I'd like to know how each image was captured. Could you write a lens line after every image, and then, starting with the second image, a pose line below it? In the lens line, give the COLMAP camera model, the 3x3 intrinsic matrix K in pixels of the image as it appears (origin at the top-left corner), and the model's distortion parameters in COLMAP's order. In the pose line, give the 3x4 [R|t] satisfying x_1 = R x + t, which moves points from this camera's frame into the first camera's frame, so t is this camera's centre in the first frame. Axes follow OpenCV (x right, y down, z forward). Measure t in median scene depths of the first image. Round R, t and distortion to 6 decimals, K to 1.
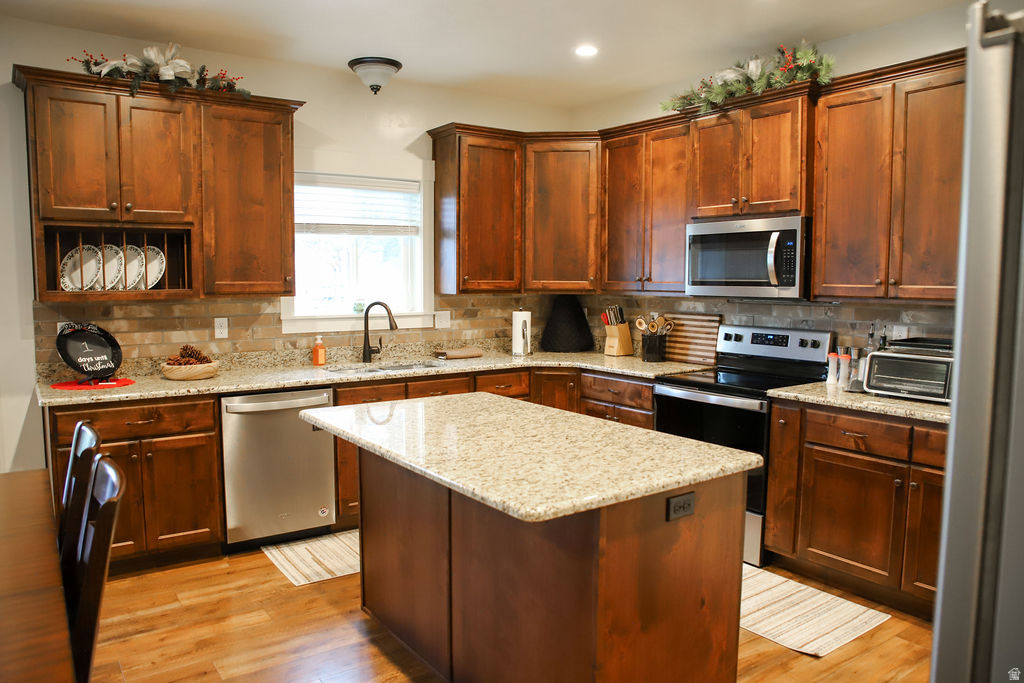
lens RADIAL K [[738.7, 0, 512.0], [0, 738.7, 341.5], [0, 0, 1]] dist [-0.141347, 0.115945]
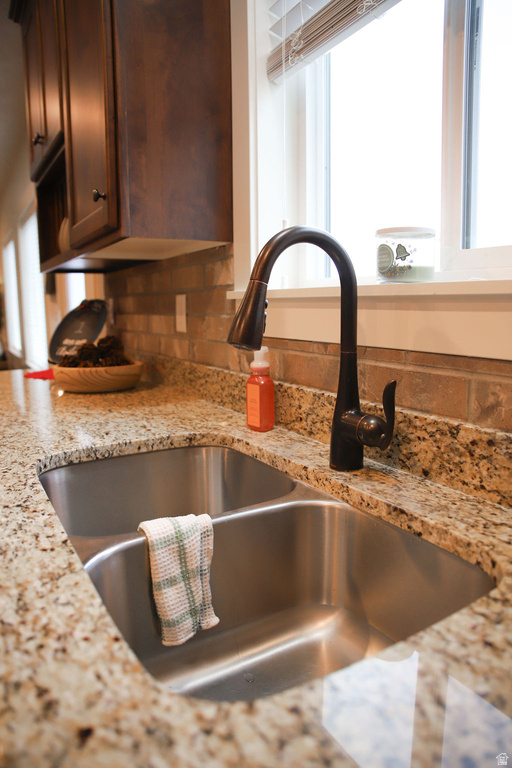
lens RADIAL K [[520.0, 0, 256.0], [0, 520.0, 384.0], [0, 0, 1]] dist [-0.133573, 0.092289]
pose [[-0.091444, 0.147667, -0.984801, -0.016050], [-0.077962, 0.984847, 0.154913, -0.032777], [0.992754, 0.090943, -0.078546, 1.150116]]
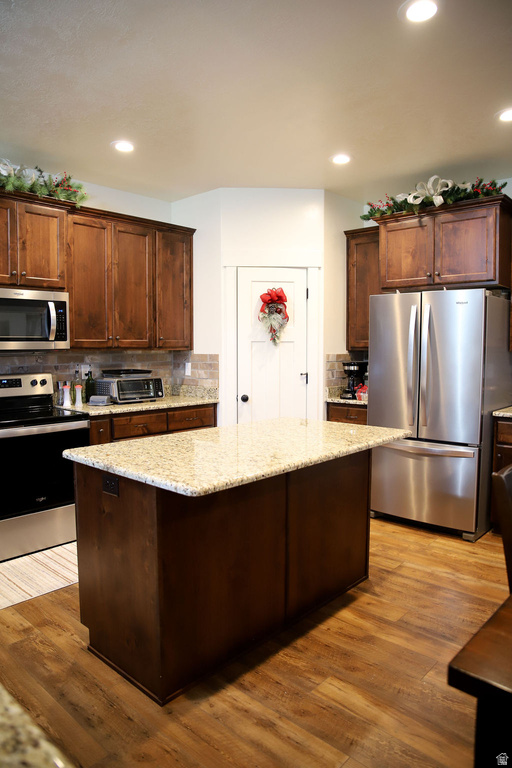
lens RADIAL K [[520.0, 0, 256.0], [0, 520.0, 384.0], [0, 0, 1]] dist [-0.133573, 0.092289]
pose [[-0.208209, -0.070994, 0.975504, -0.631826], [0.082802, 0.992502, 0.089904, -0.047163], [-0.974573, 0.099492, -0.200770, 0.778255]]
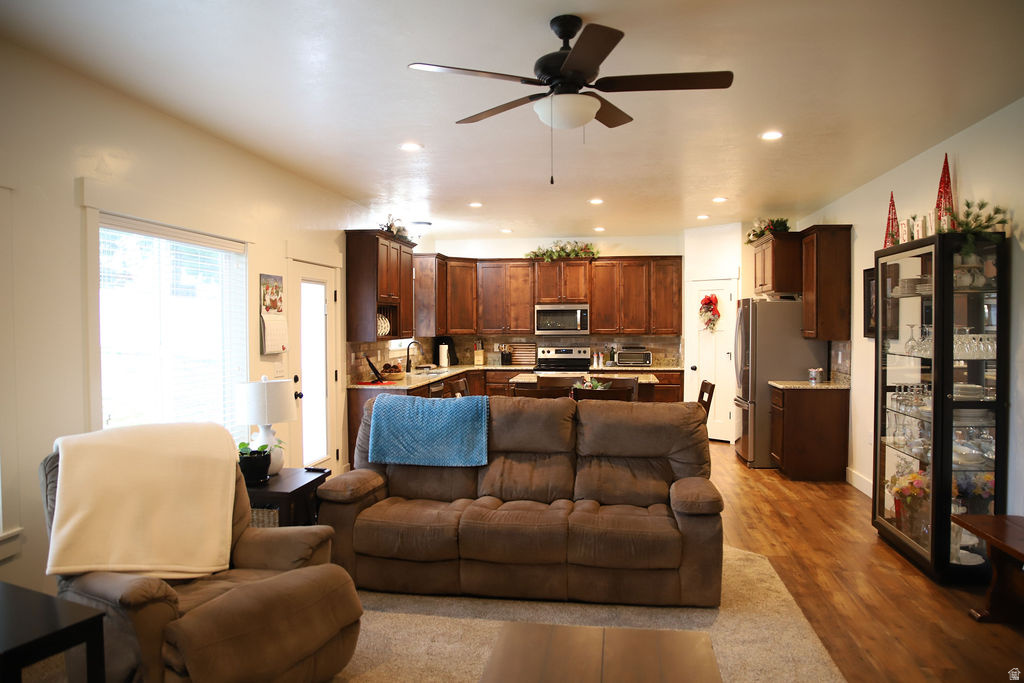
lens RADIAL K [[693.3, 0, 507.9], [0, 693.3, 346.3], [0, 0, 1]] dist [-0.133573, 0.092289]
pose [[0.696693, -0.028882, 0.716788, -1.553581], [0.067630, 0.997383, -0.025545, 0.028332], [-0.714175, 0.066273, 0.696823, -0.549823]]
